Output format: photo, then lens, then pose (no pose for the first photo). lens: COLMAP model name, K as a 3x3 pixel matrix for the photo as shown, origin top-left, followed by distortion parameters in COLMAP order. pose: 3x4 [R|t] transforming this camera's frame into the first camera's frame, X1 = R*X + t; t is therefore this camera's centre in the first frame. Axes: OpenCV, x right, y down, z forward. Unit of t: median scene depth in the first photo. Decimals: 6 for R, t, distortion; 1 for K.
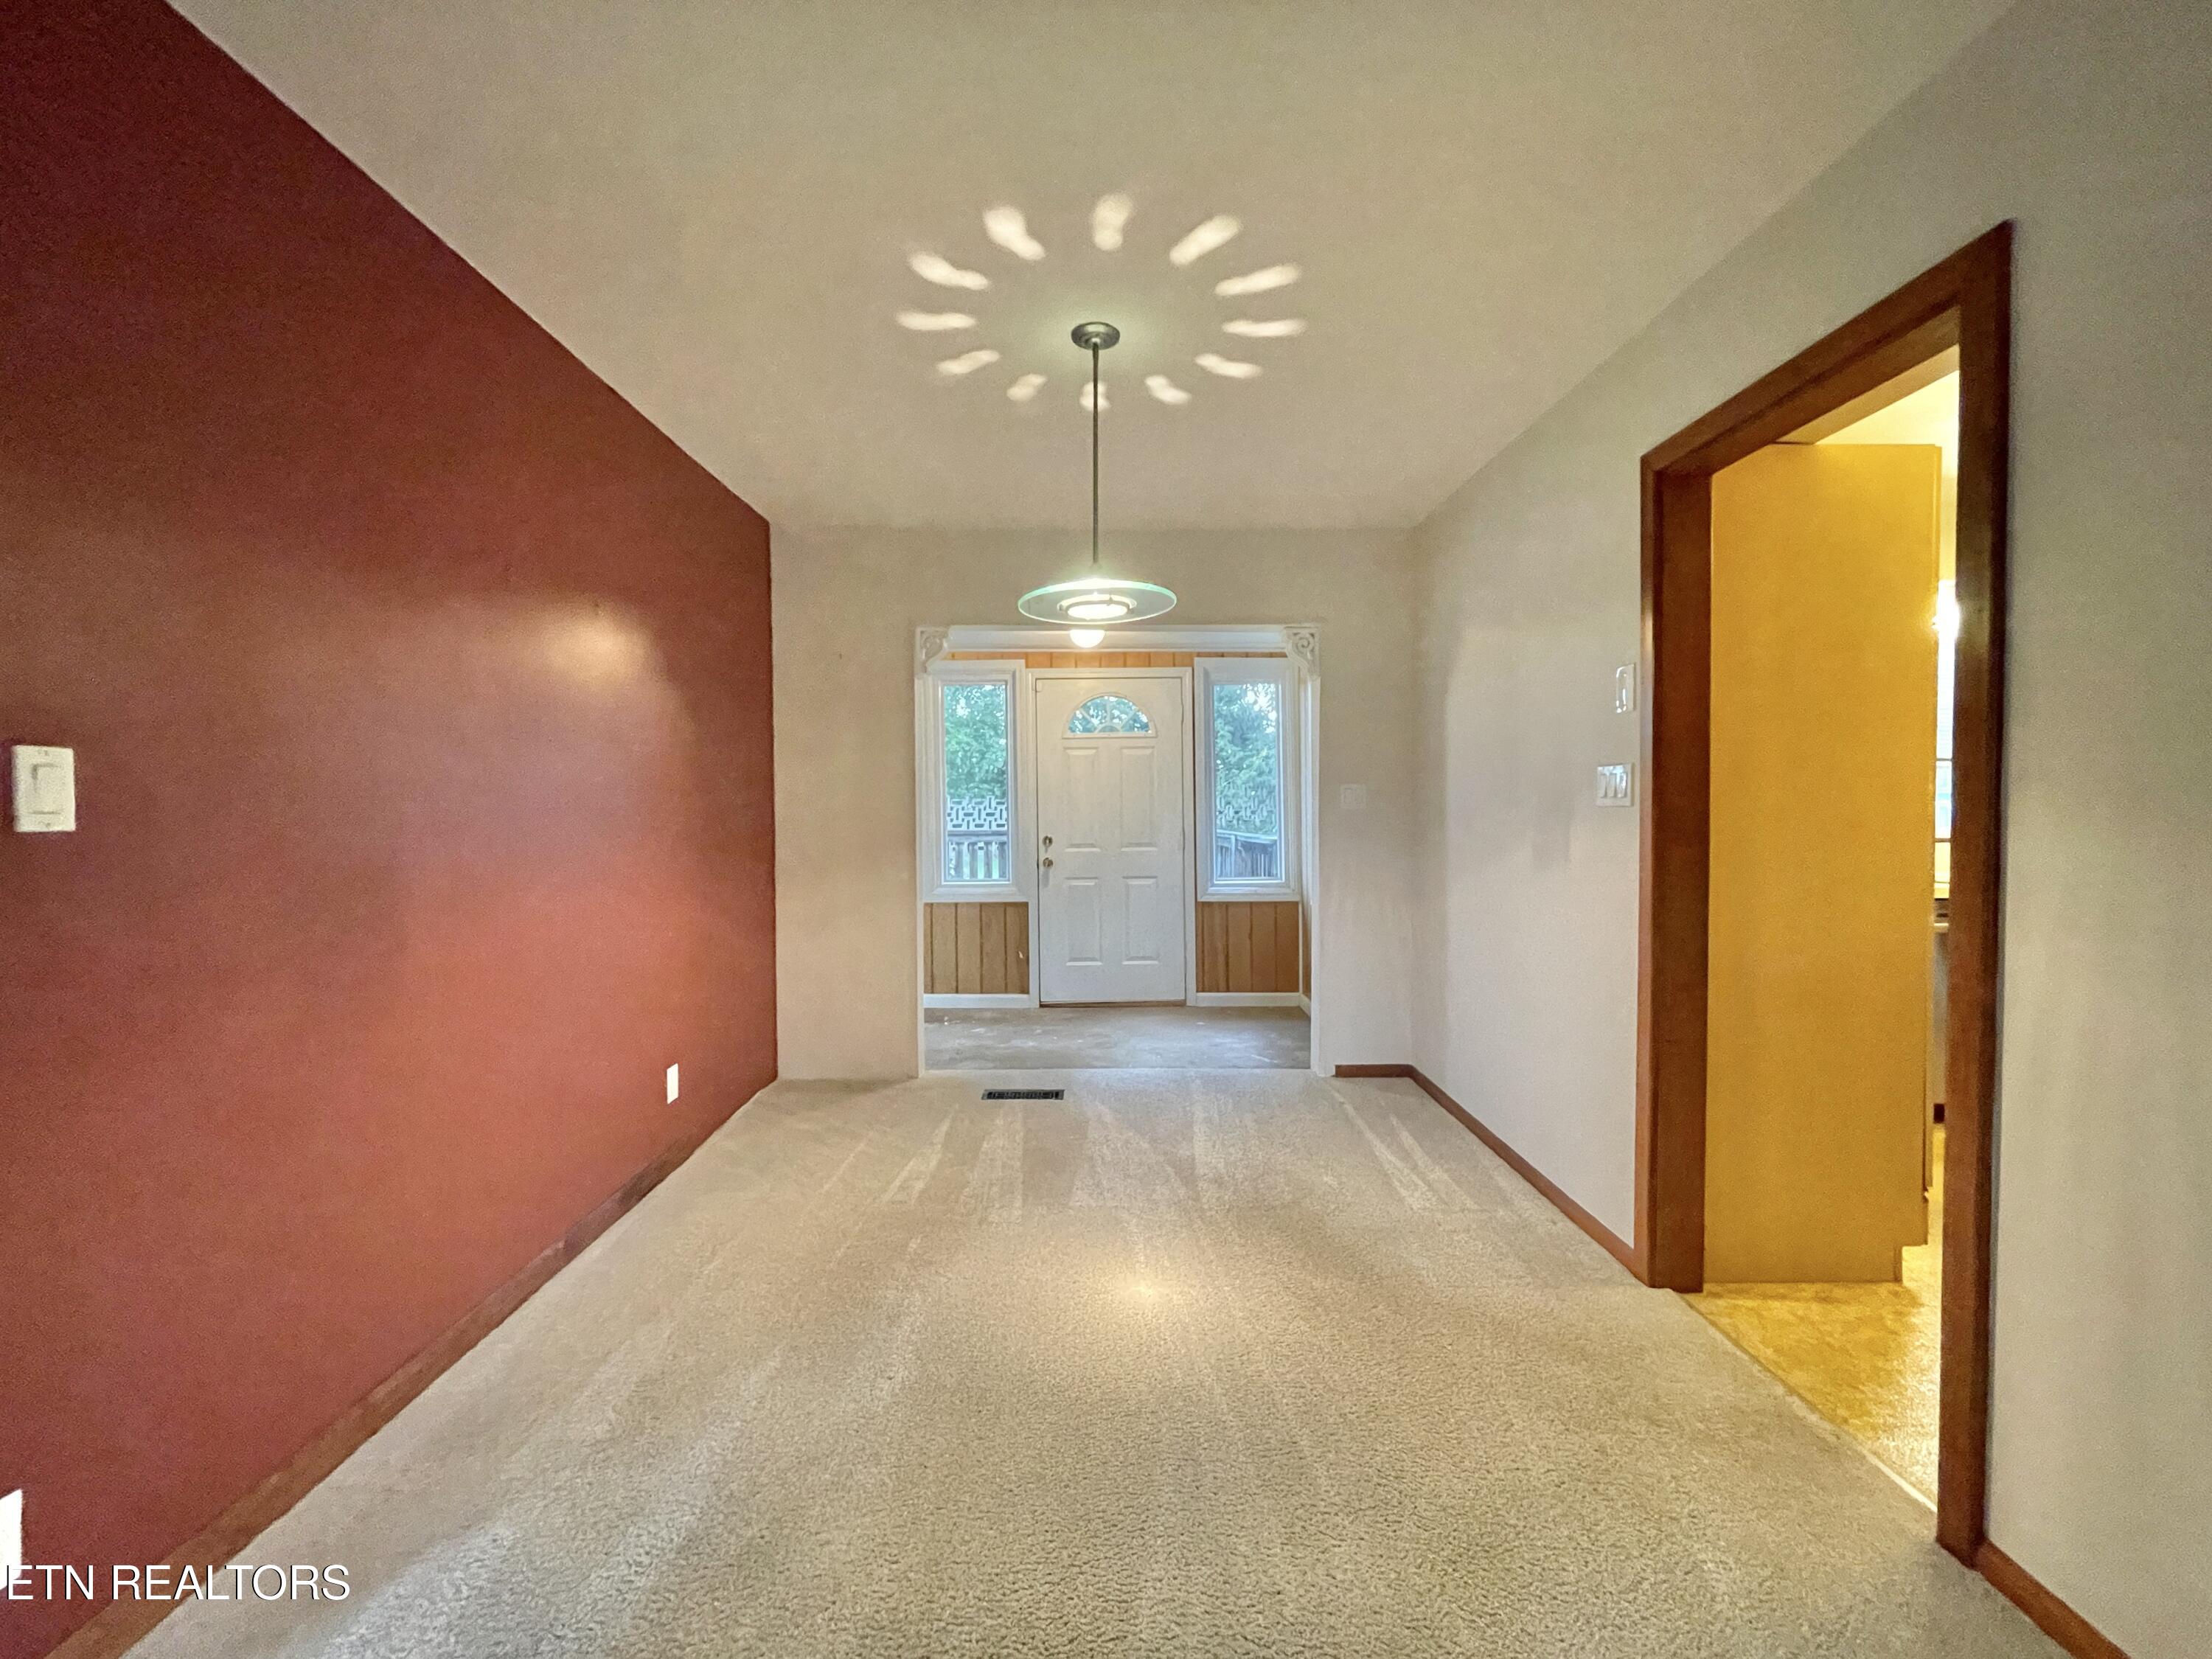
lens RADIAL K [[895.1, 0, 1104.3], [0, 895.1, 832.6], [0, 0, 1]] dist [0.000336, -0.000845]
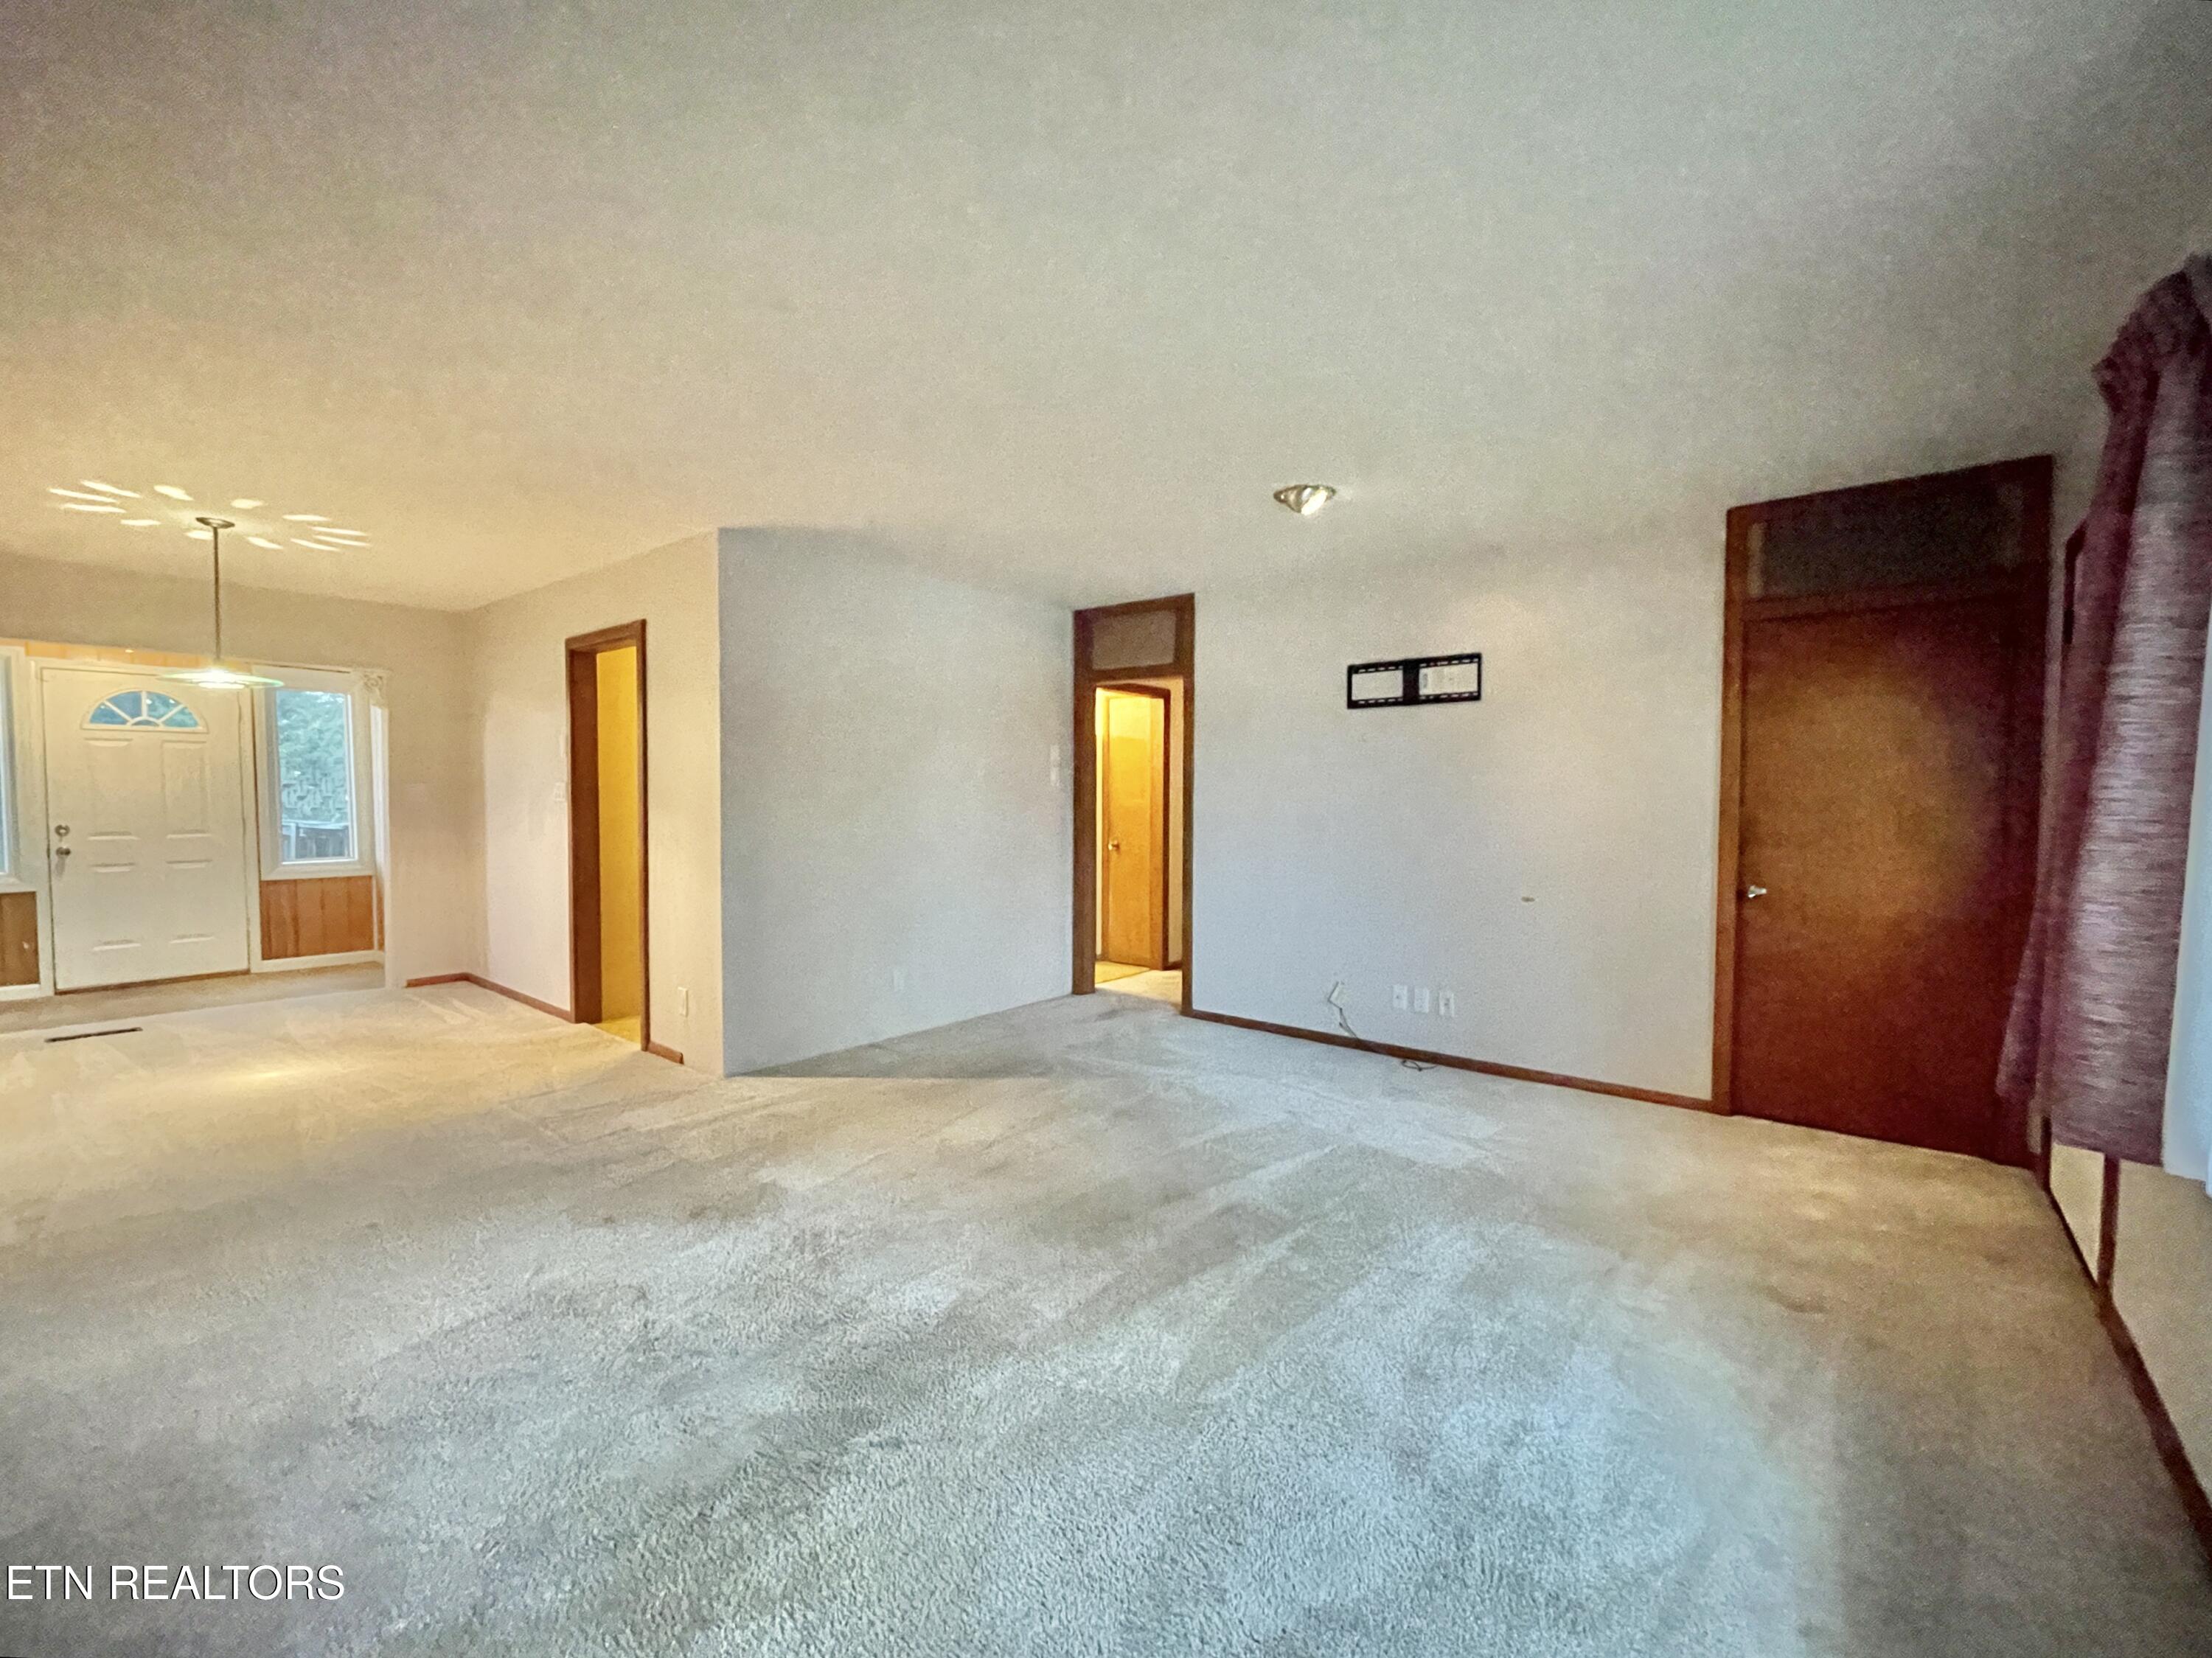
lens RADIAL K [[895.0, 0, 1071.2], [0, 895.0, 829.2], [0, 0, 1]] dist [0.000336, -0.000845]
pose [[0.638441, -0.020244, 0.769405, -0.155579], [0.011913, 0.999794, 0.016420, 0.007471], [-0.769579, -0.001318, 0.638550, -0.719490]]
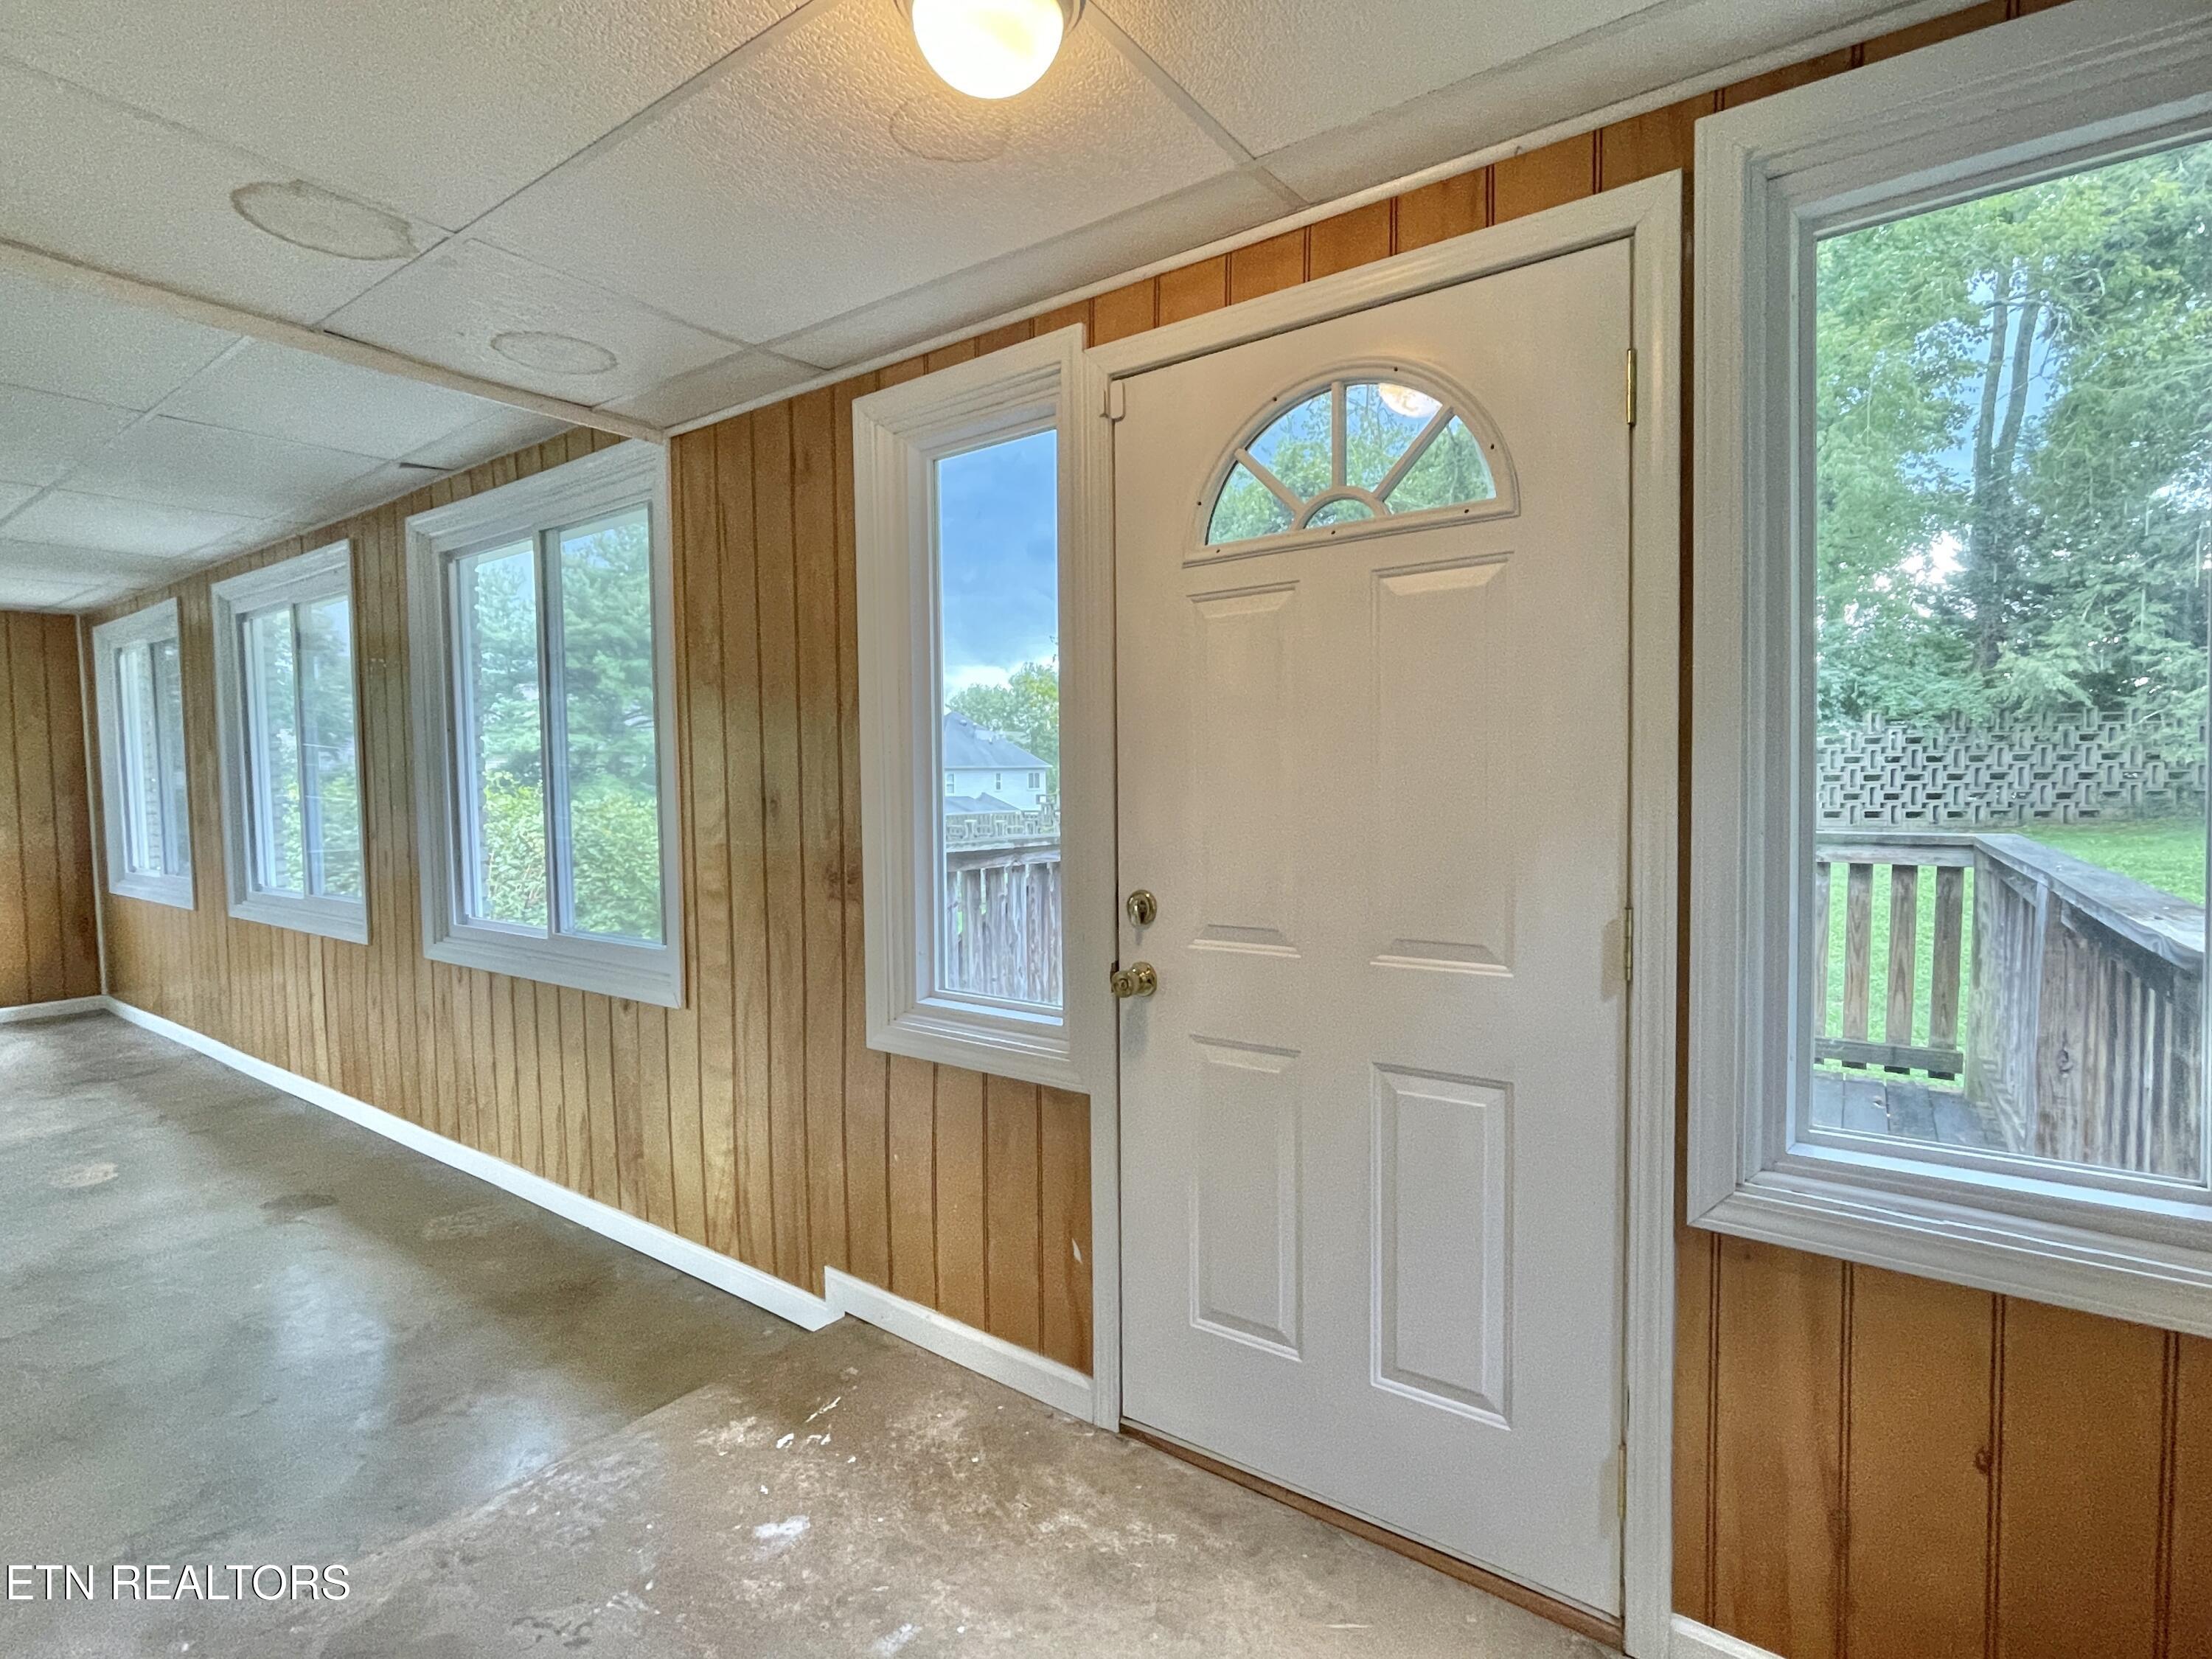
lens RADIAL K [[1078.9, 0, 1114.6], [0, 1078.9, 833.3], [0, 0, 1]] dist [0.003252, -0.001070]
pose [[0.805555, 0.031886, -0.591663, 0.200932], [-0.020198, 0.999448, 0.026364, -0.035740], [0.592177, -0.009287, 0.805754, 0.958280]]
